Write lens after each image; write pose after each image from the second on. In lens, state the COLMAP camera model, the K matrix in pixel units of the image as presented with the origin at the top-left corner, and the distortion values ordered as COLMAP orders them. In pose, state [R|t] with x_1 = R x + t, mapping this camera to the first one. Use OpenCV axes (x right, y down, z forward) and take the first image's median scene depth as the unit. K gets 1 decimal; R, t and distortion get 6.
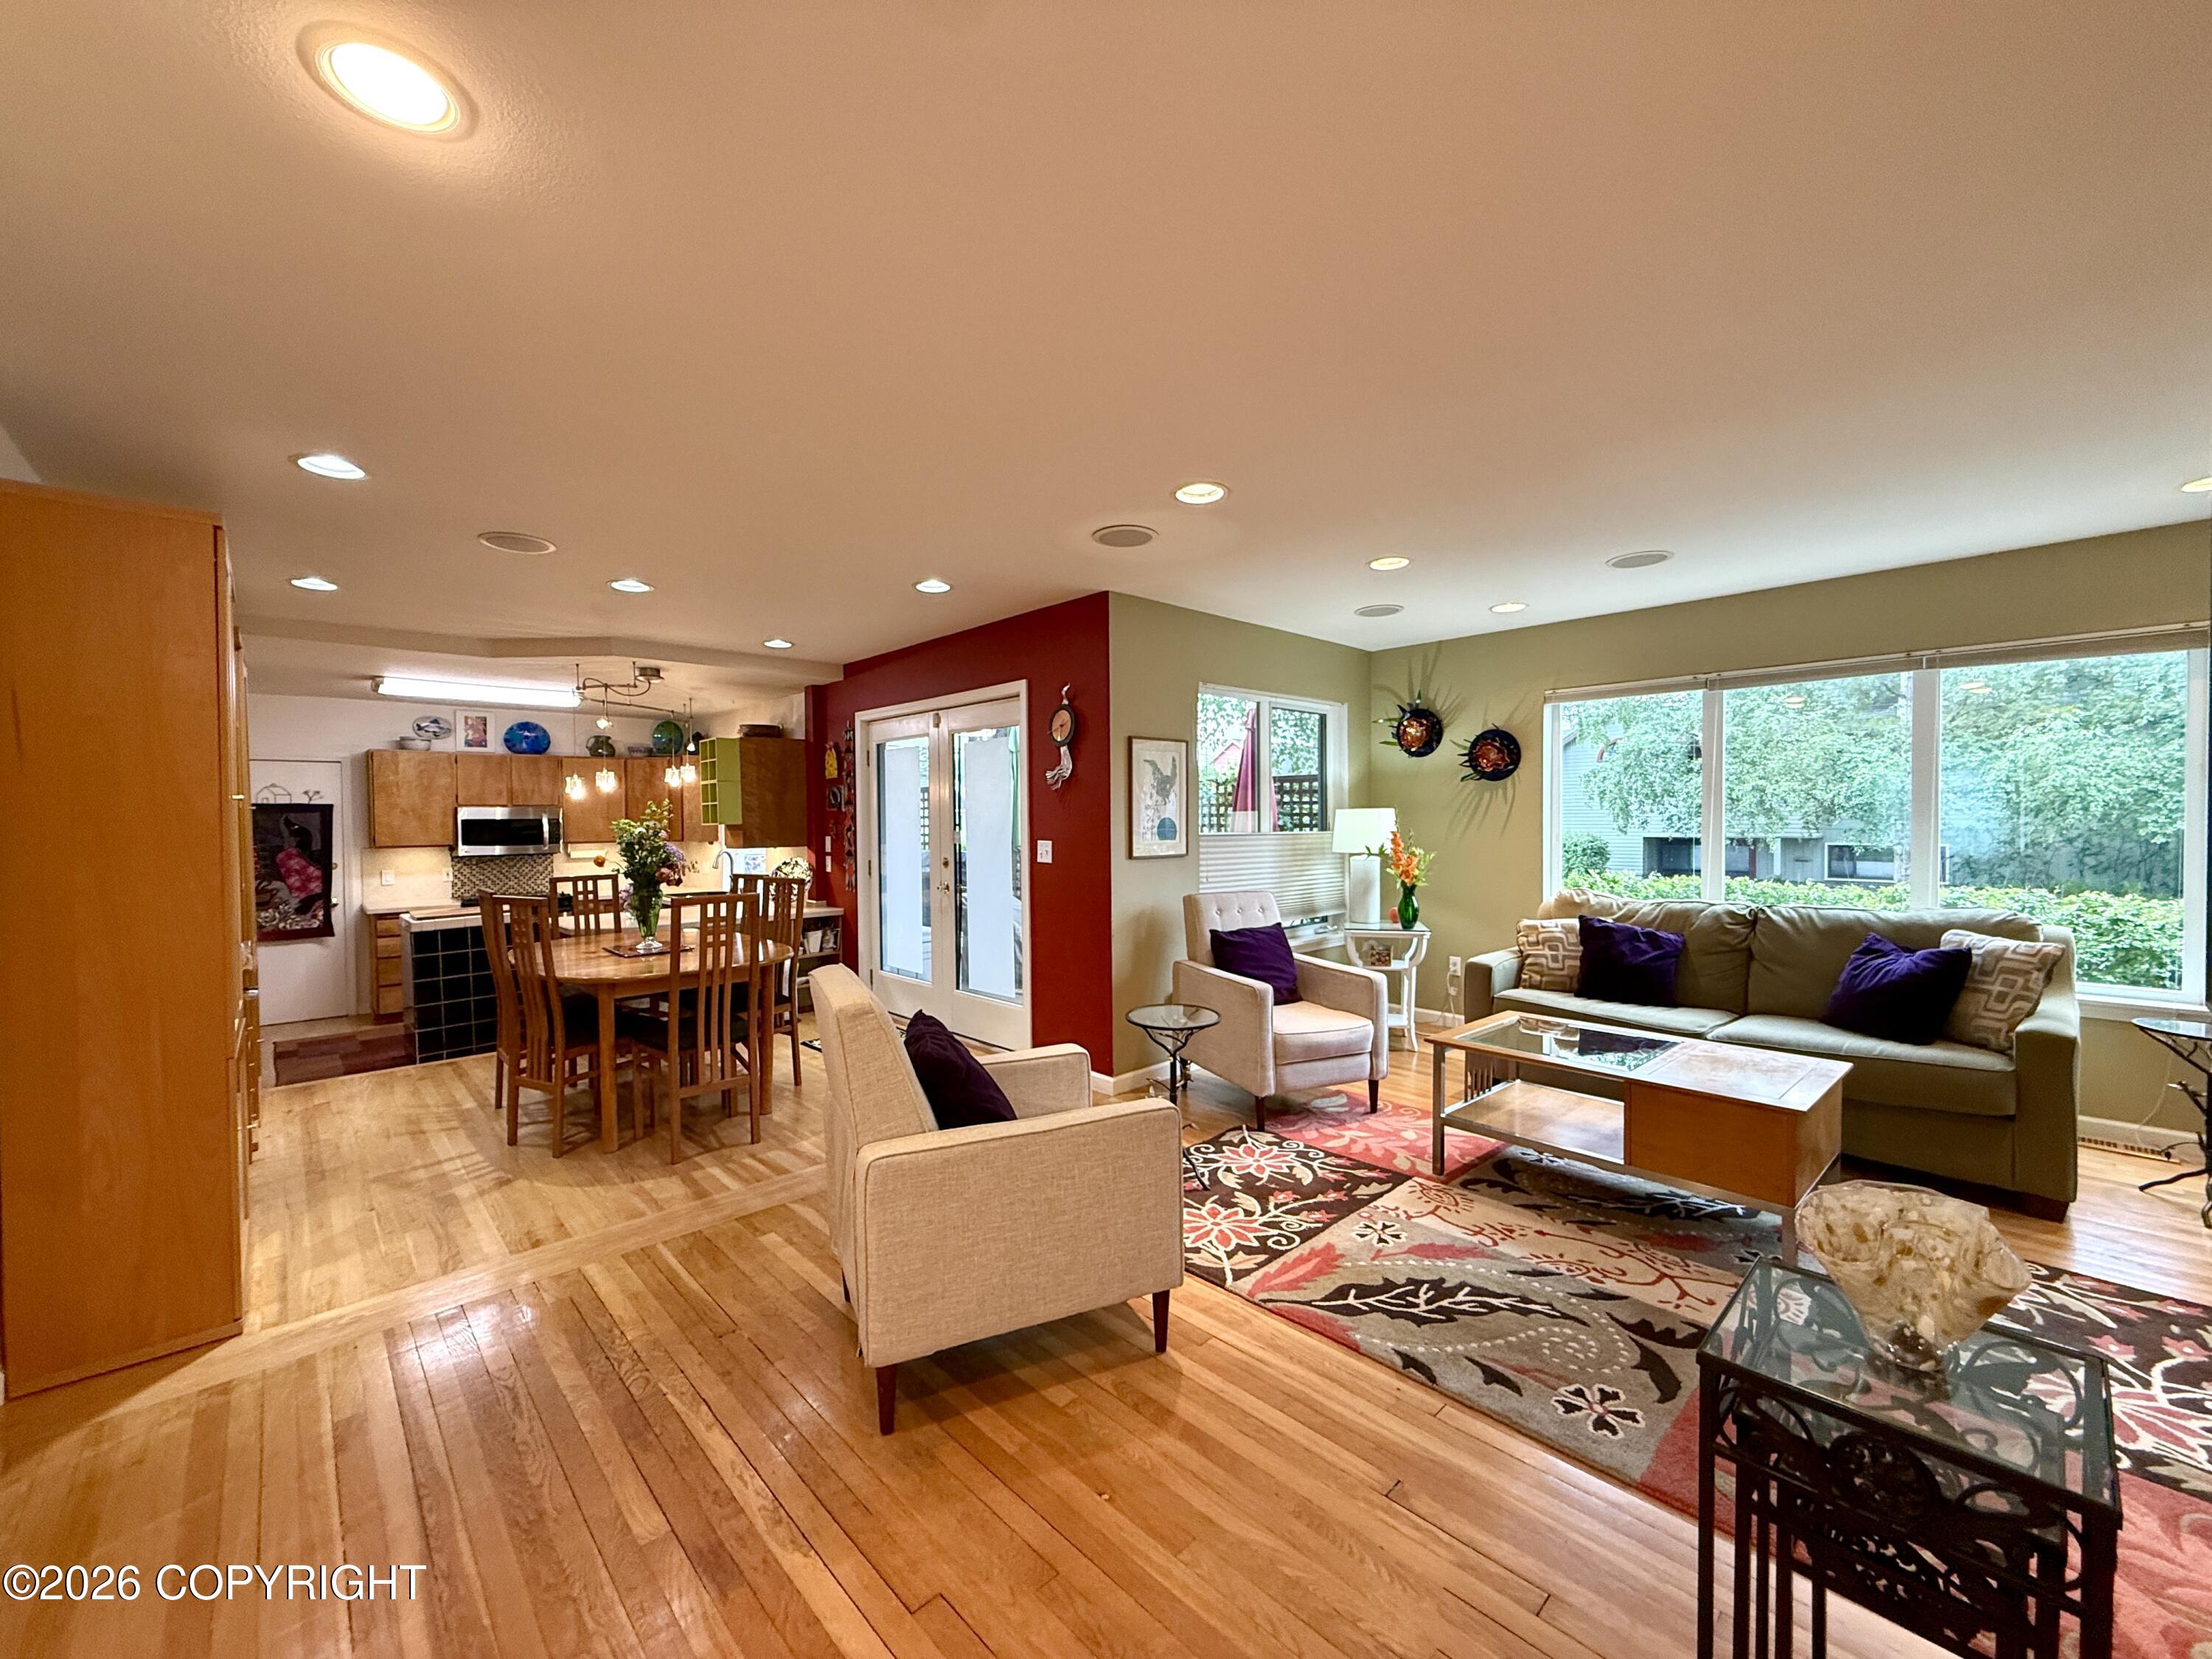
lens RADIAL K [[875.7, 0, 1097.7], [0, 875.7, 834.7], [0, 0, 1]] dist [0.001906, -0.000124]
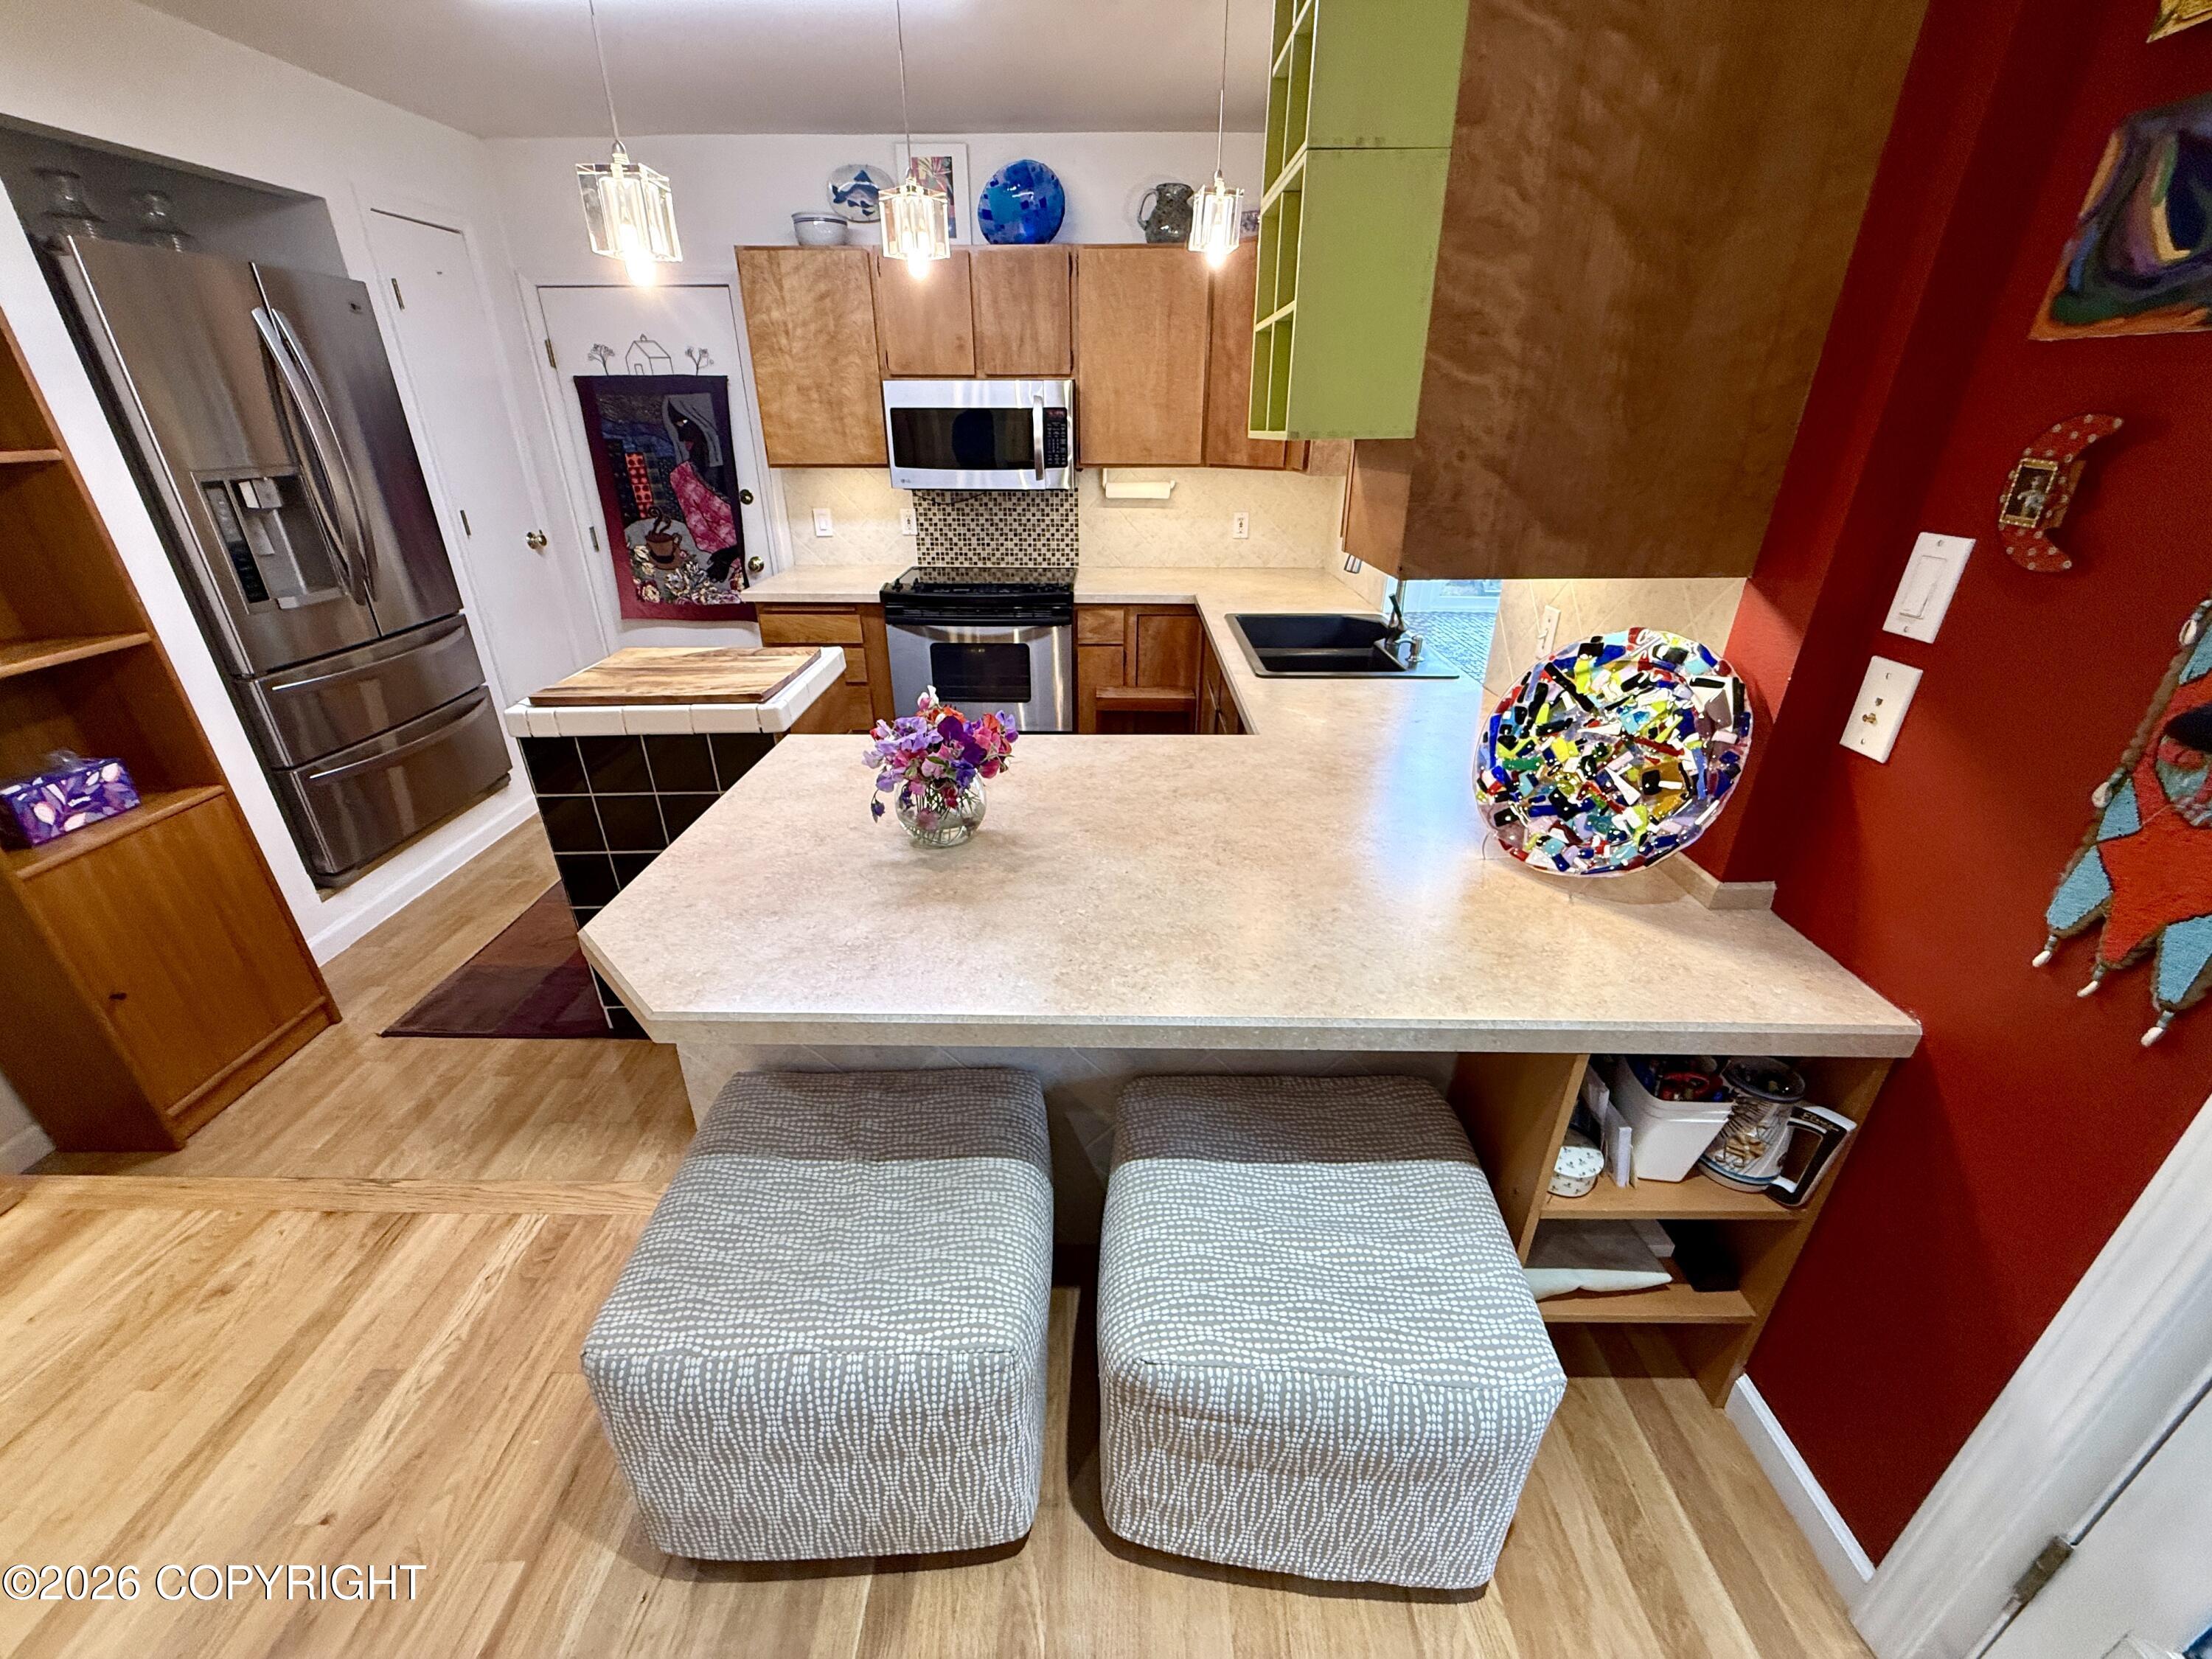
lens RADIAL K [[883.5, 0, 1095.2], [0, 883.5, 834.0], [0, 0, 1]] dist [-0.000632, -0.000098]
pose [[0.715177, 0.306170, -0.628317, -0.420091], [-0.019195, 0.907217, 0.420226, -0.017818], [0.698680, -0.288475, 0.654697, 1.087180]]
